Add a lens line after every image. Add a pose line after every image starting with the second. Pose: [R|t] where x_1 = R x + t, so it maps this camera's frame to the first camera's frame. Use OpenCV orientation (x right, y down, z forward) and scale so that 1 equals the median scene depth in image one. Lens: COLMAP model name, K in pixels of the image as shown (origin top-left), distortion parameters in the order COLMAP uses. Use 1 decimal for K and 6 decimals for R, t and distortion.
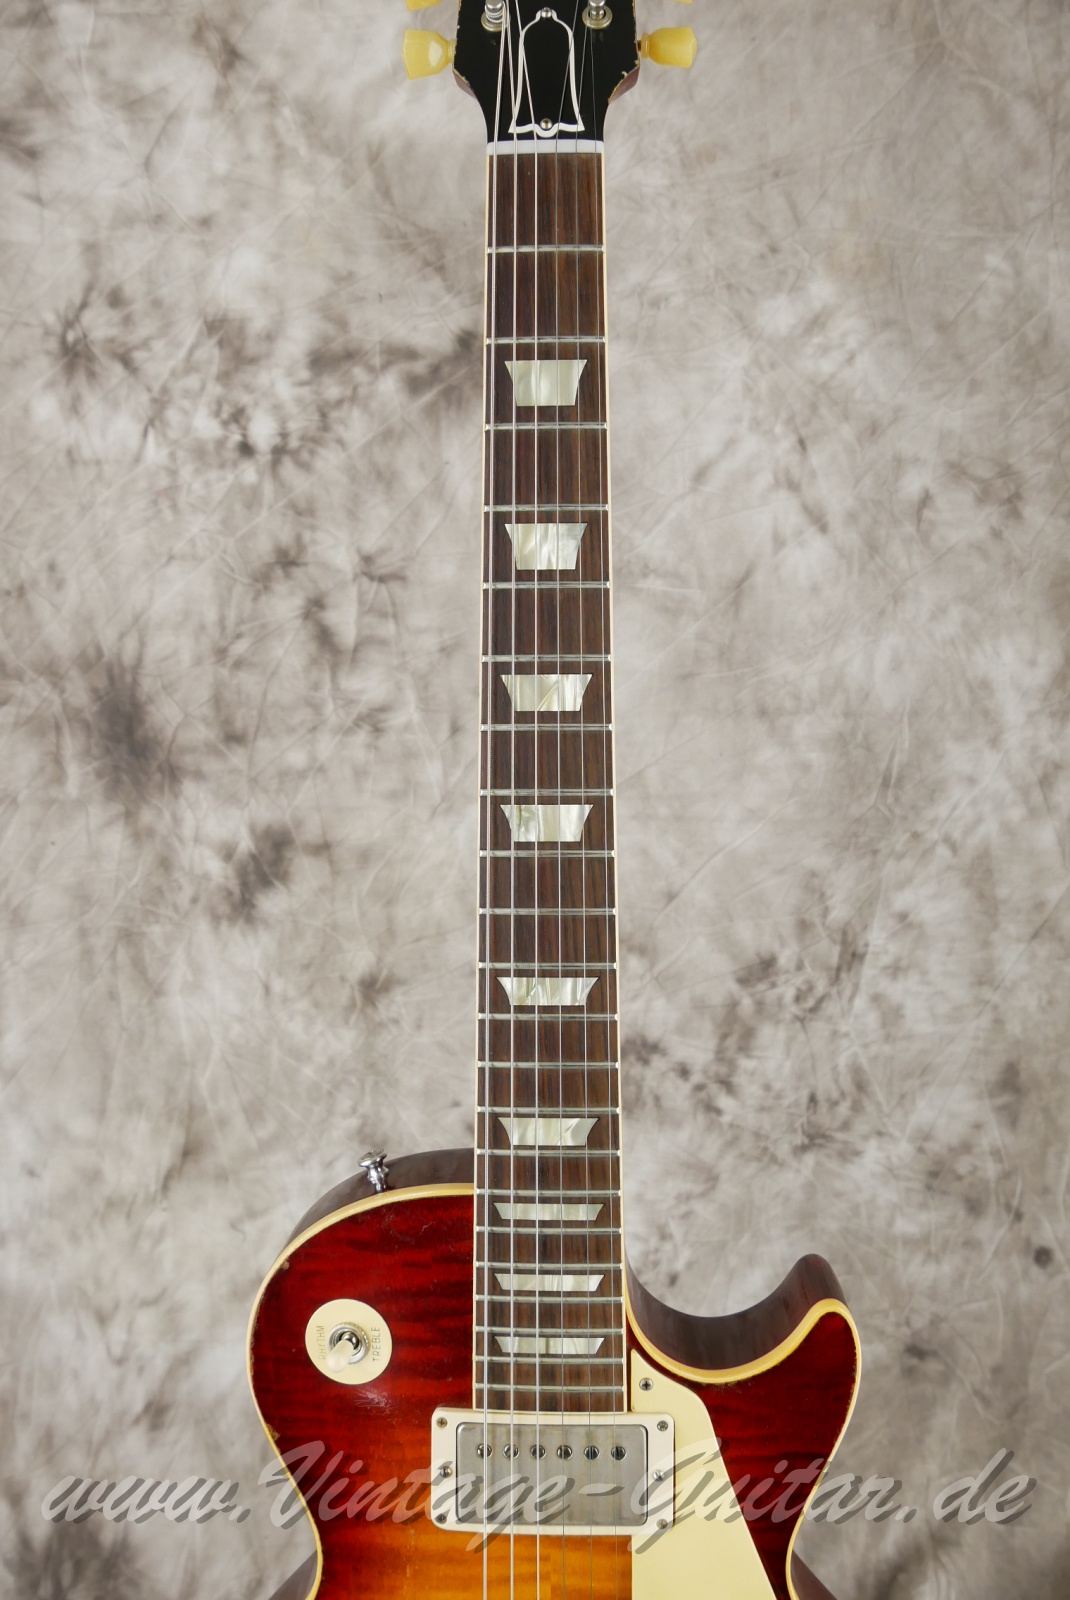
lens RADIAL K [[1390.9, 0, 547.4], [0, 1390.9, 749.8], [0, 0, 1]] dist [-0.074231, 0.068515]
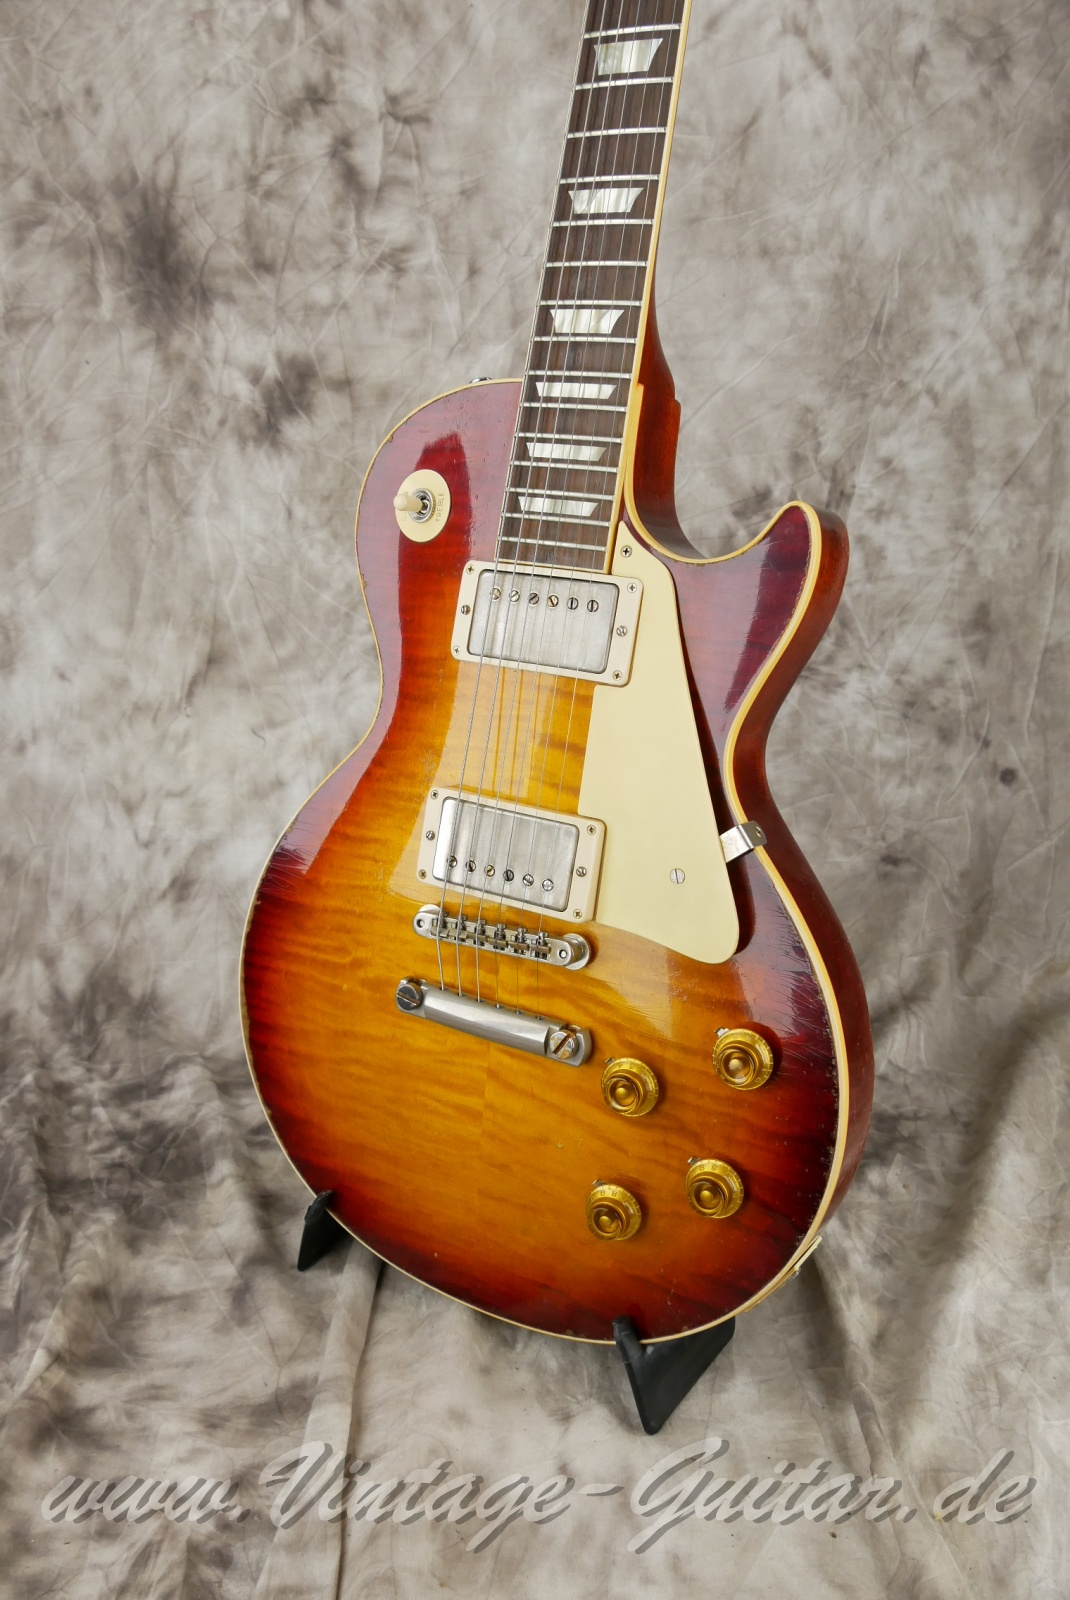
lens RADIAL K [[1386.0, 0, 534.9], [0, 1386.0, 816.5], [0, 0, 1]] dist [-0.063630, 0.030269]
pose [[0.999044, 0.017534, 0.040056, -0.054807], [-0.020314, 0.997335, 0.070075, 0.330574], [-0.038720, -0.070821, 0.996737, -0.070922]]
